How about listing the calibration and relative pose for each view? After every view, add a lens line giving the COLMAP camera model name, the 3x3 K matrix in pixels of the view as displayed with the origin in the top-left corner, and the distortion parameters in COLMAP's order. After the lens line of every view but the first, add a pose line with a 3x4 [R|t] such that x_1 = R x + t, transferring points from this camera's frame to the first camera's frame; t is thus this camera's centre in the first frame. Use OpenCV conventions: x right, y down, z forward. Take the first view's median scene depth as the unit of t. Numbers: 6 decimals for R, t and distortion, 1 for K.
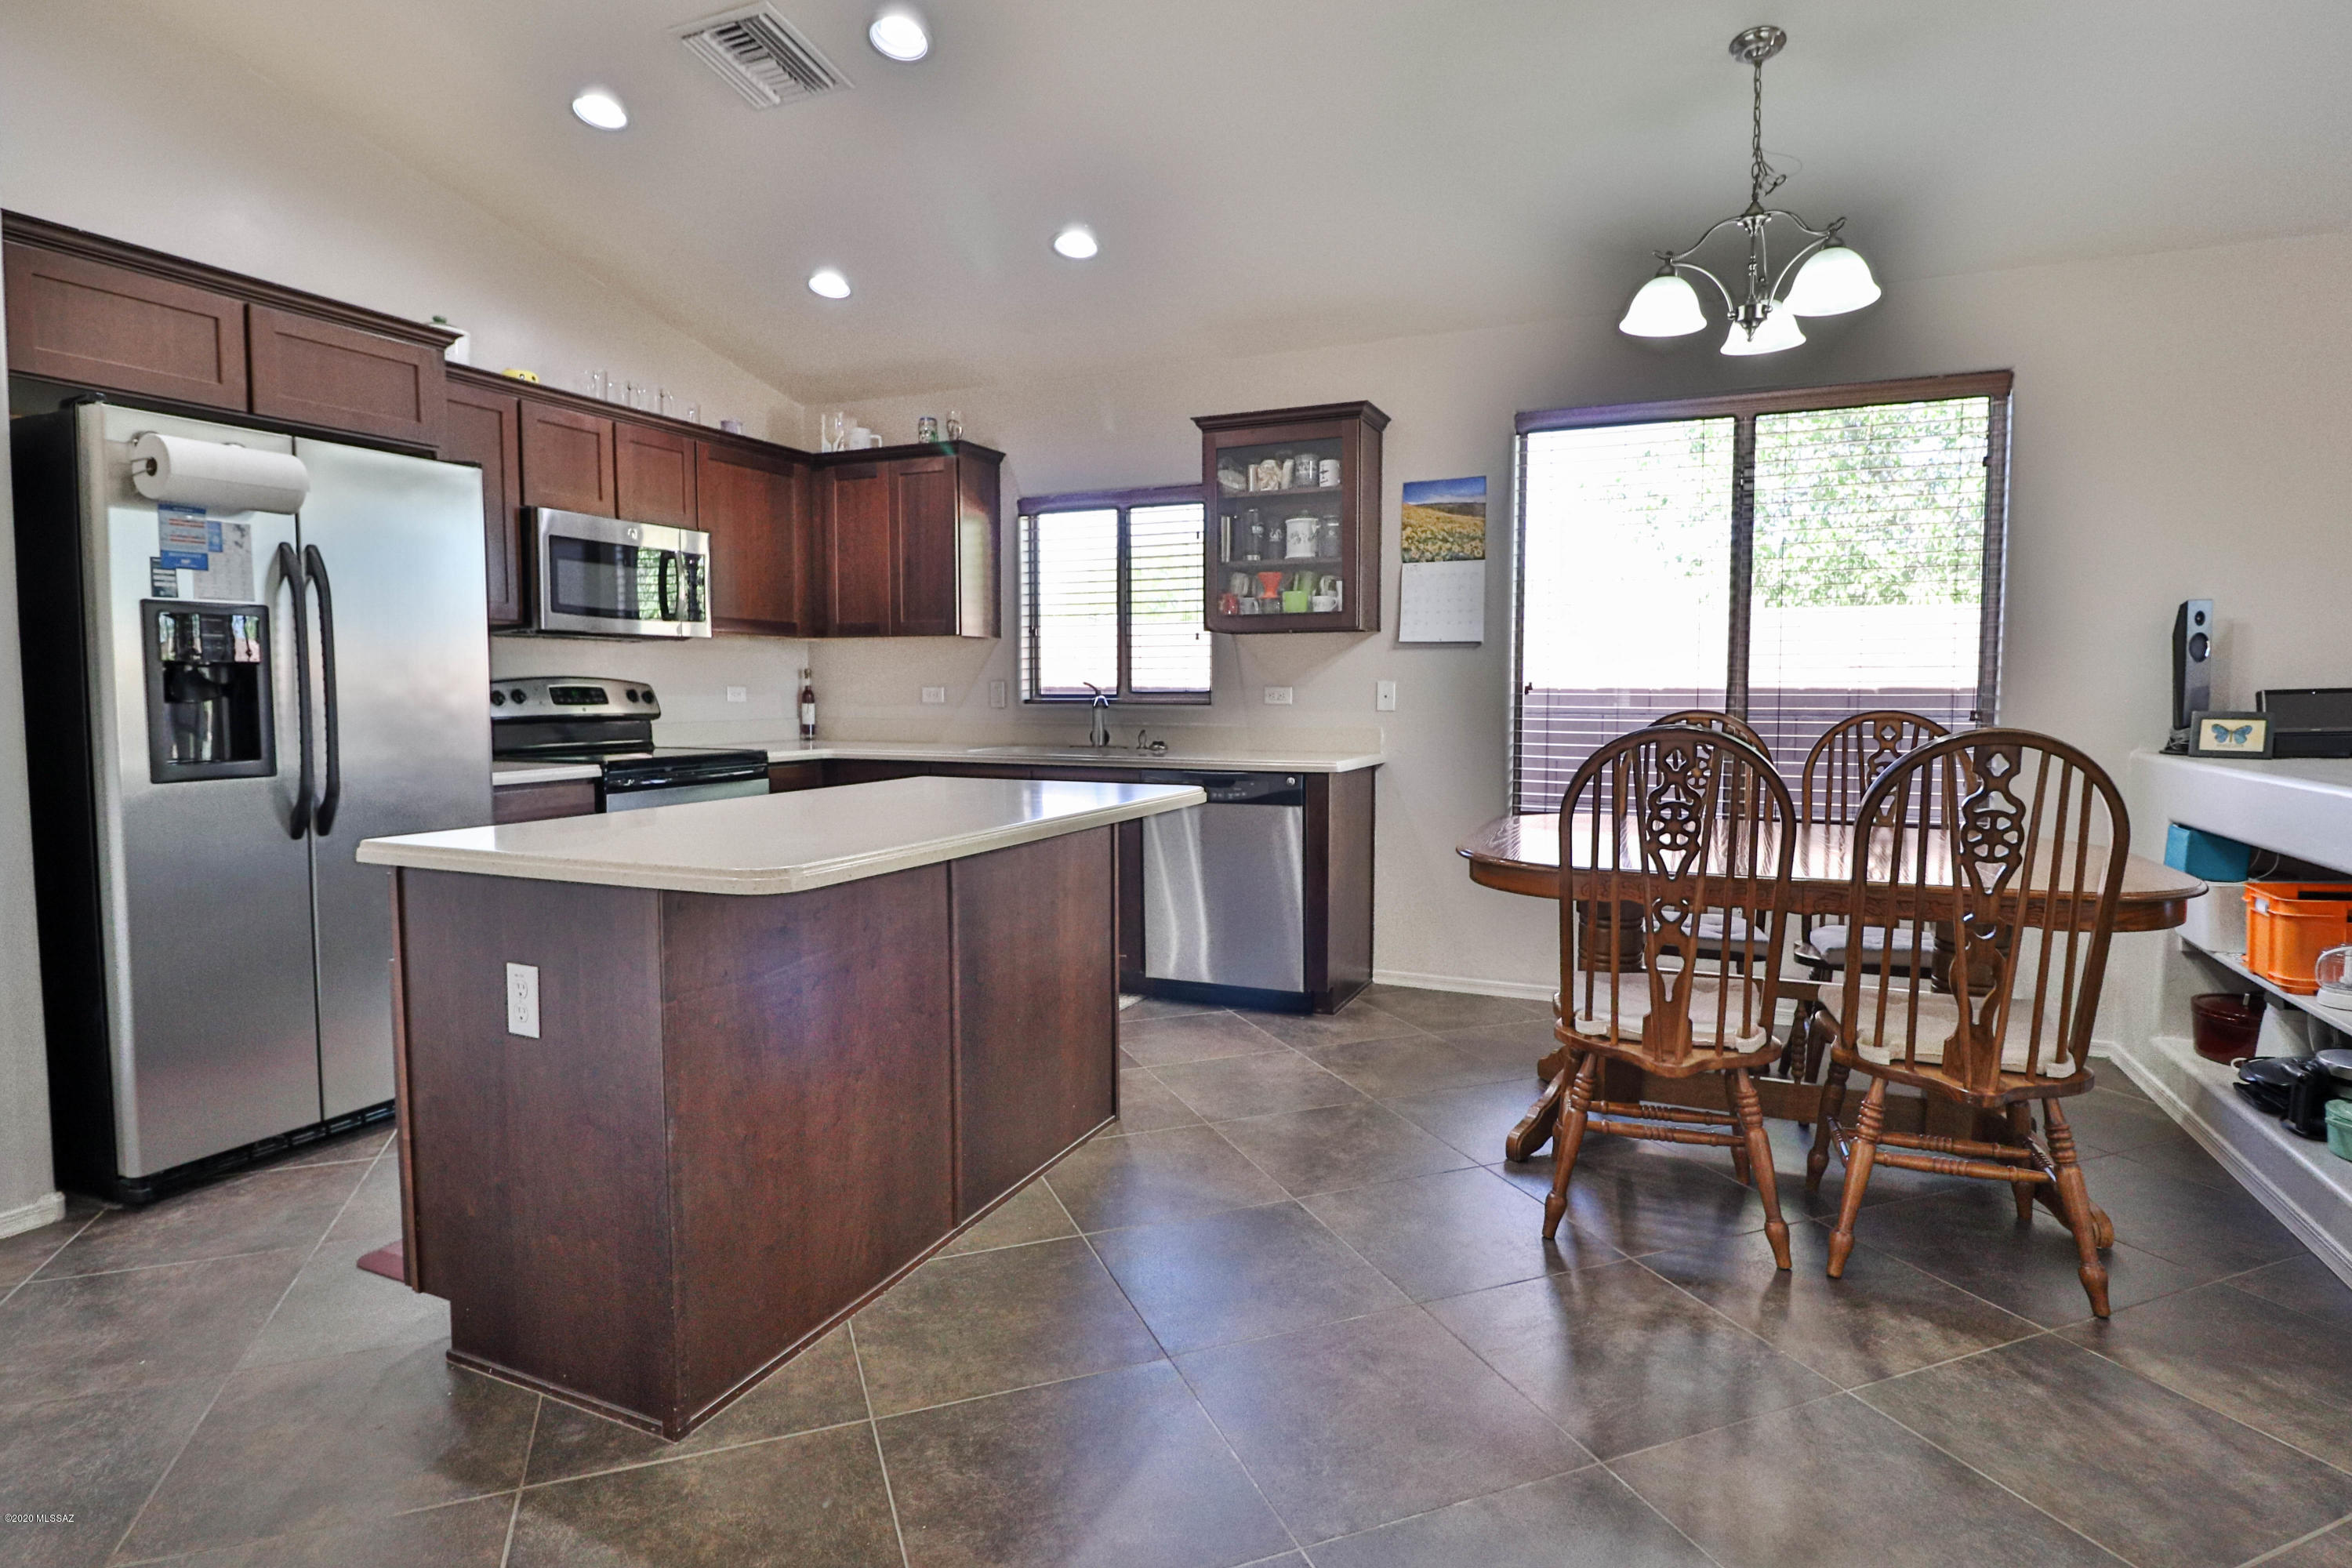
lens RADIAL K [[1234.9, 0, 1172.3], [0, 1234.9, 780.7], [0, 0, 1]] dist [-0.004491, -0.004091]
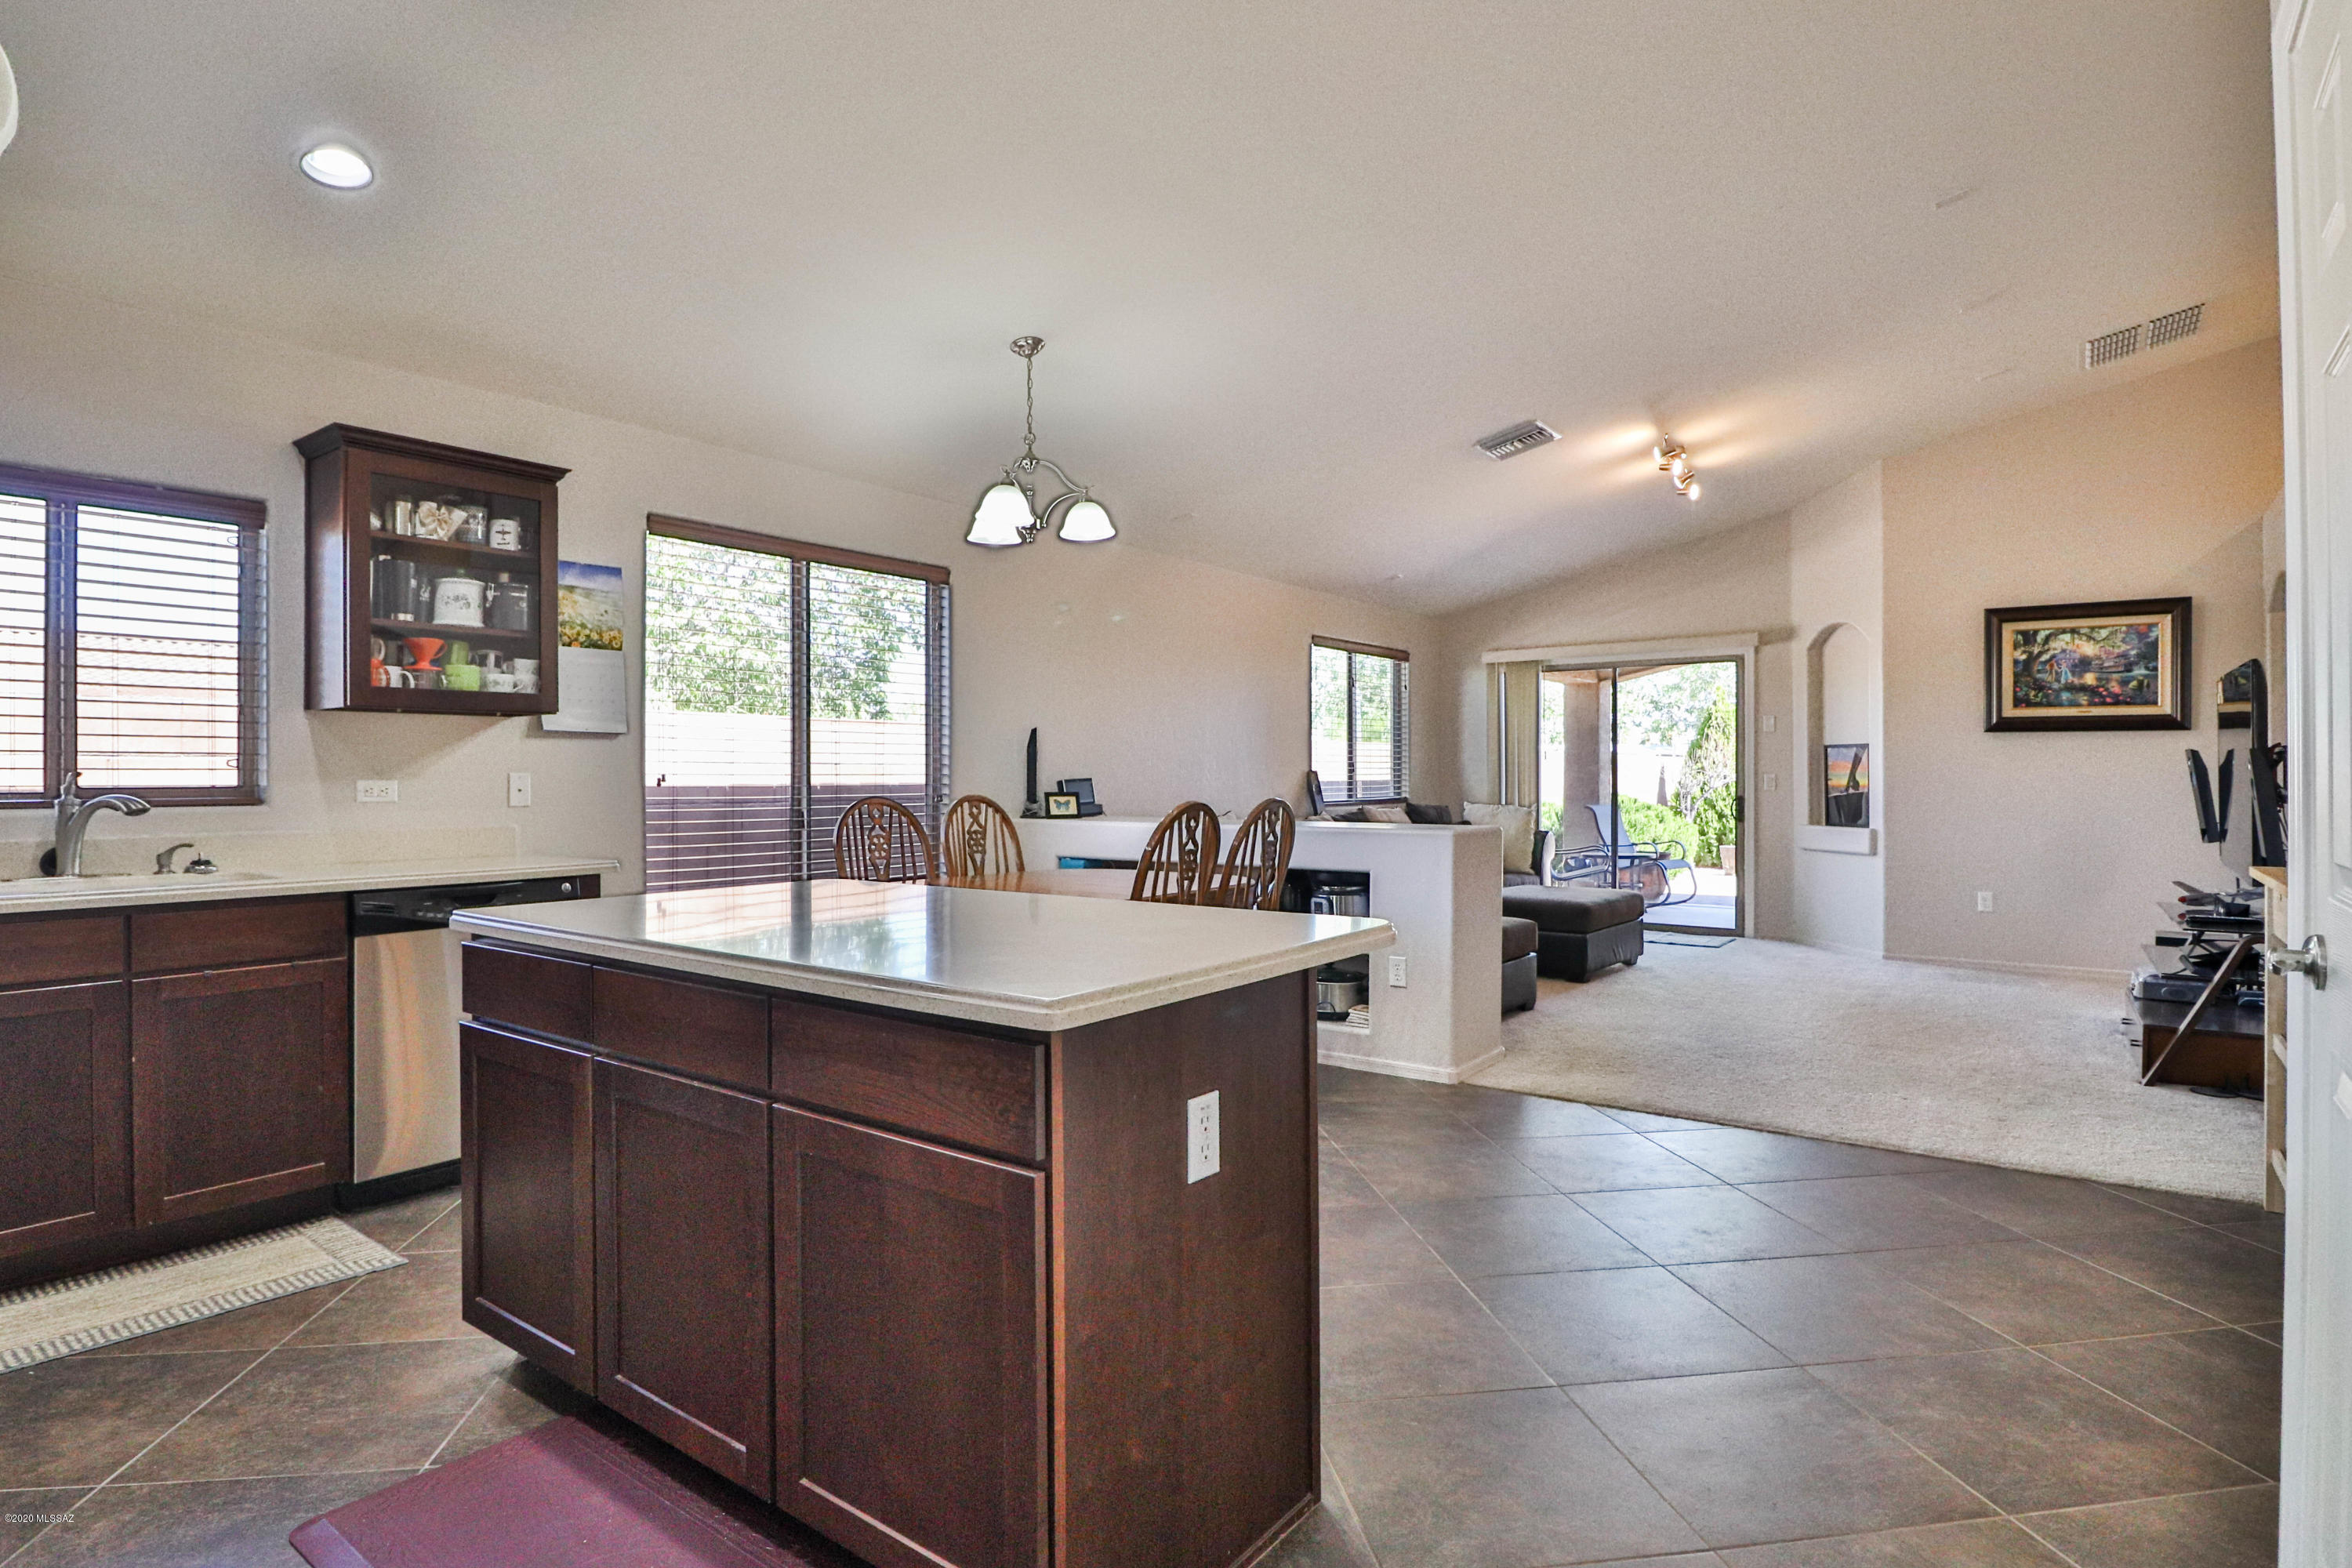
lens RADIAL K [[1234.9, 0, 1189.4], [0, 1234.9, 775.4], [0, 0, 1]] dist [-0.004491, -0.004091]
pose [[0.194269, 0.000911, 0.980948, -0.643197], [0.077075, 0.996894, -0.016190, -0.029410], [-0.977916, 0.078752, 0.193595, 0.381014]]
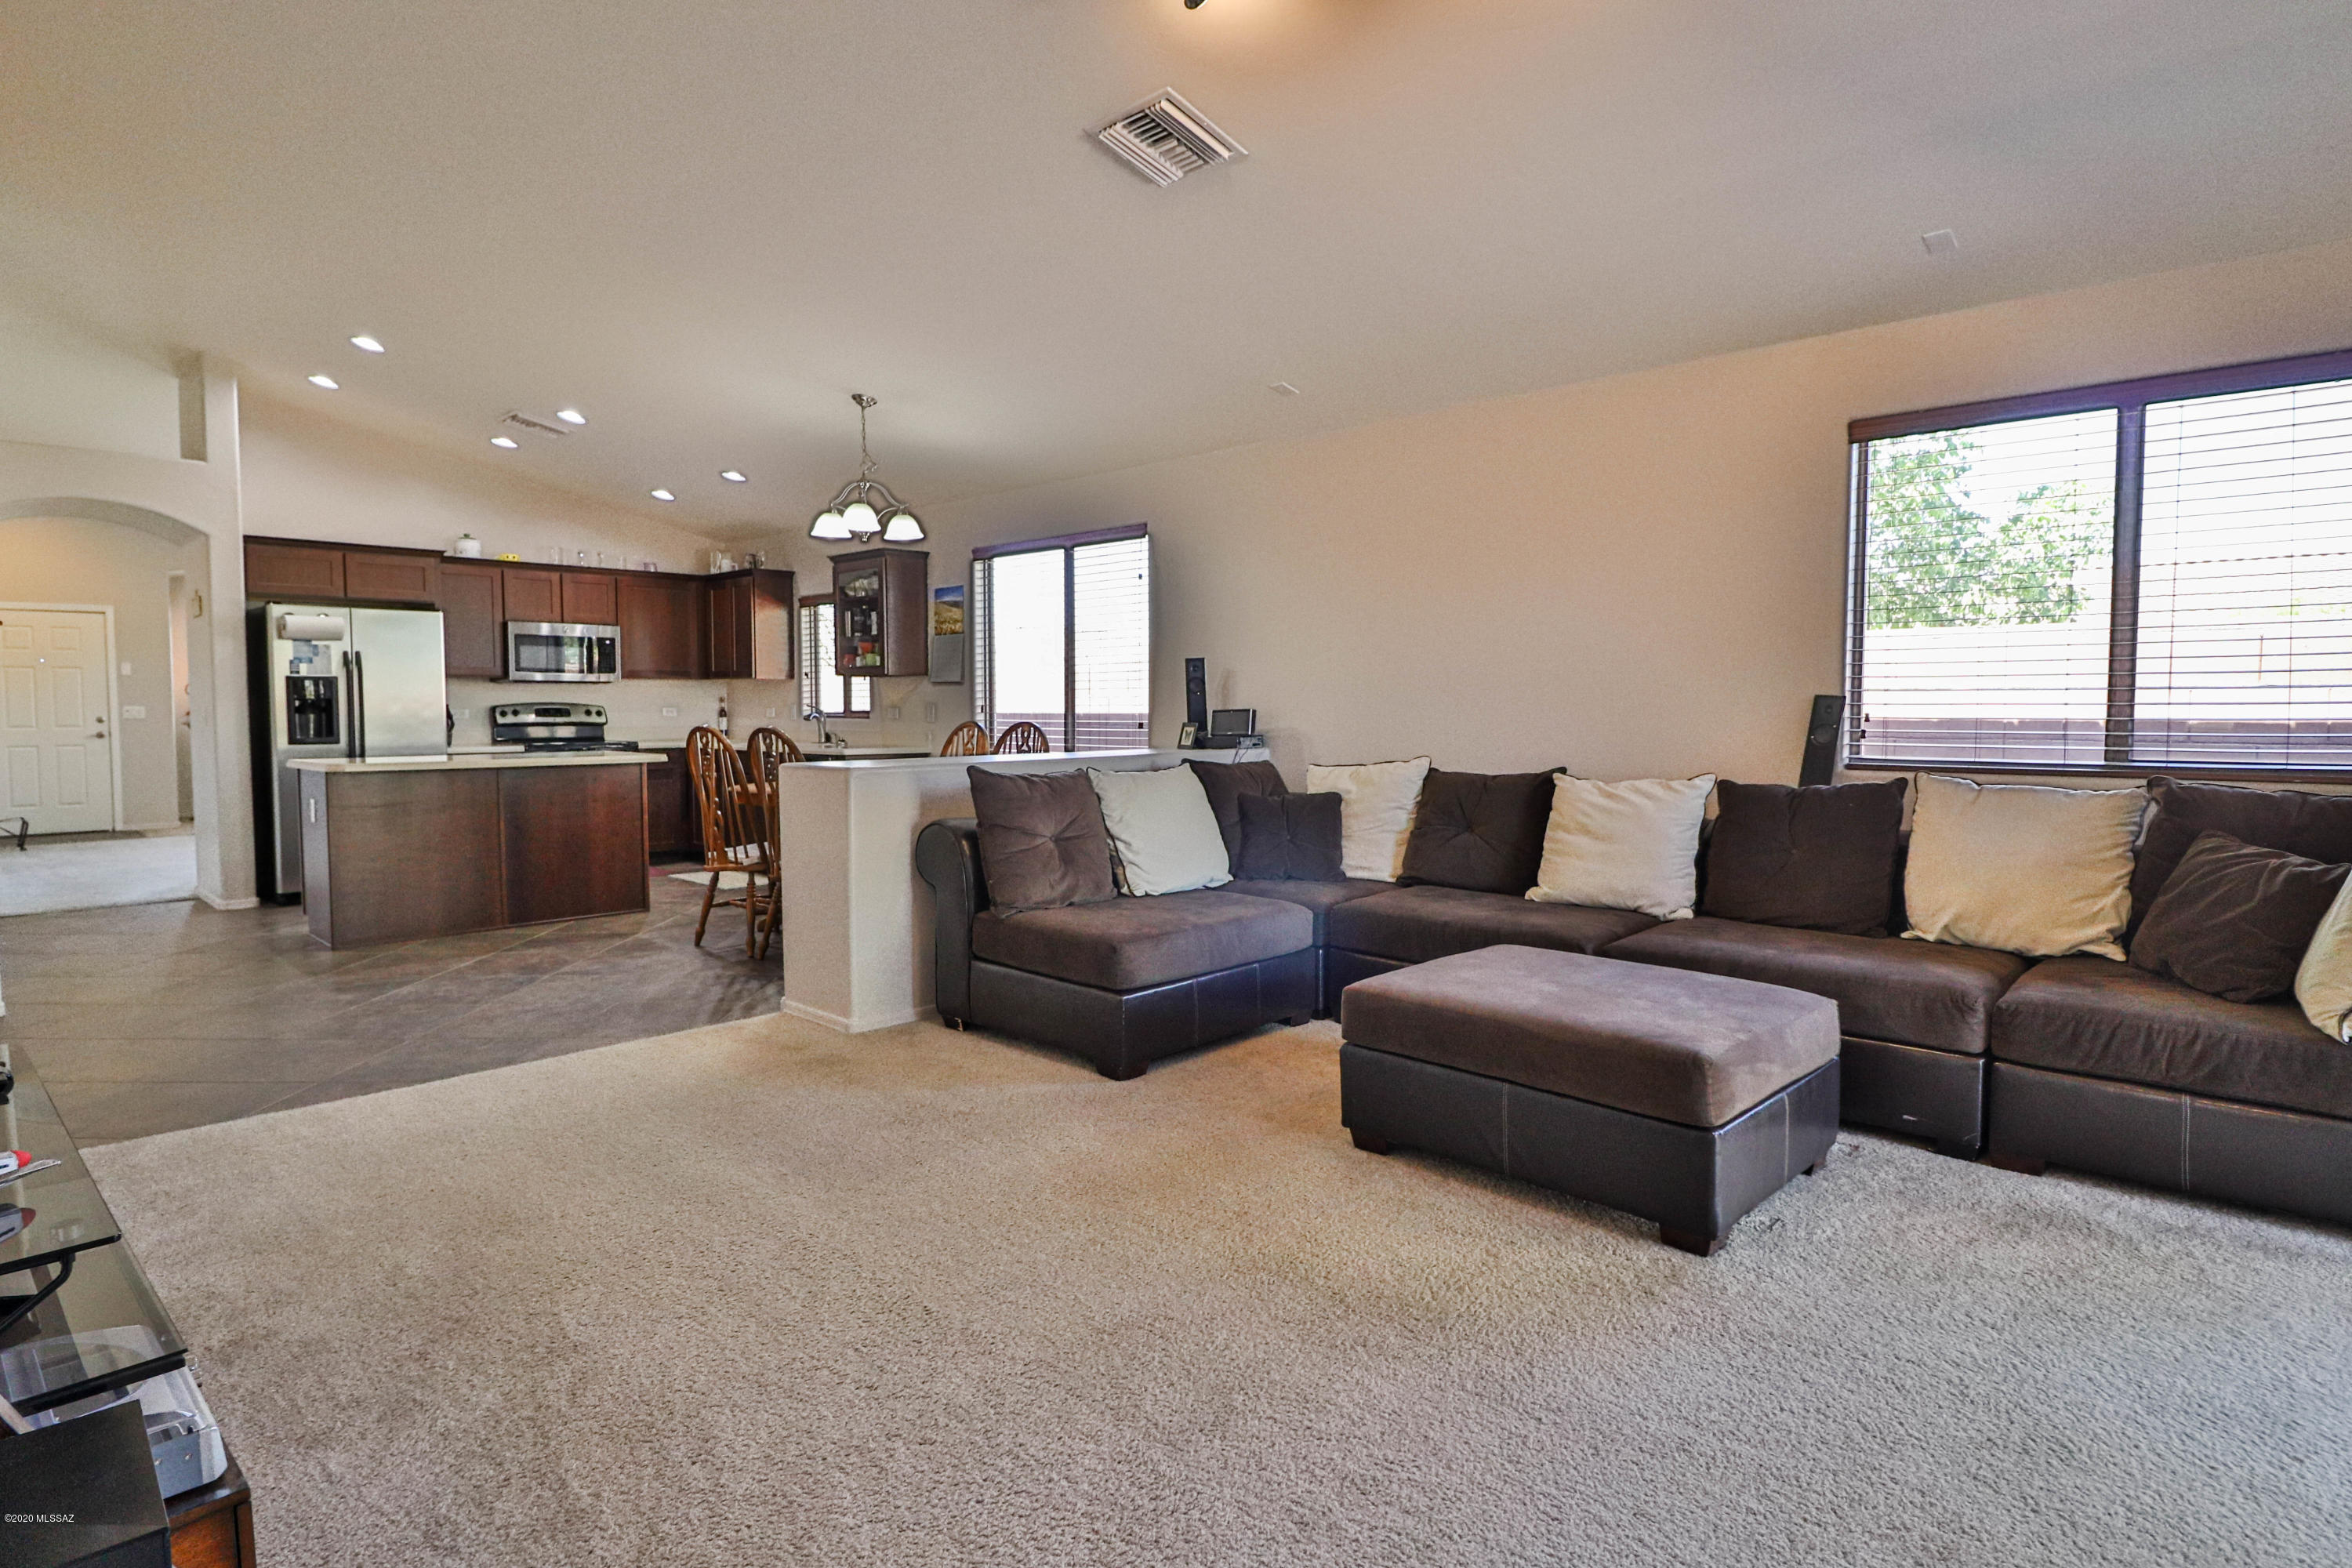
lens RADIAL K [[1234.9, 0, 1158.1], [0, 1234.9, 778.1], [0, 0, 1]] dist [-0.004491, -0.004091]
pose [[0.936890, 0.021211, -0.348980, 1.158690], [-0.027736, 0.999521, -0.013710, 0.037256], [0.348522, 0.022524, 0.937030, -0.519283]]
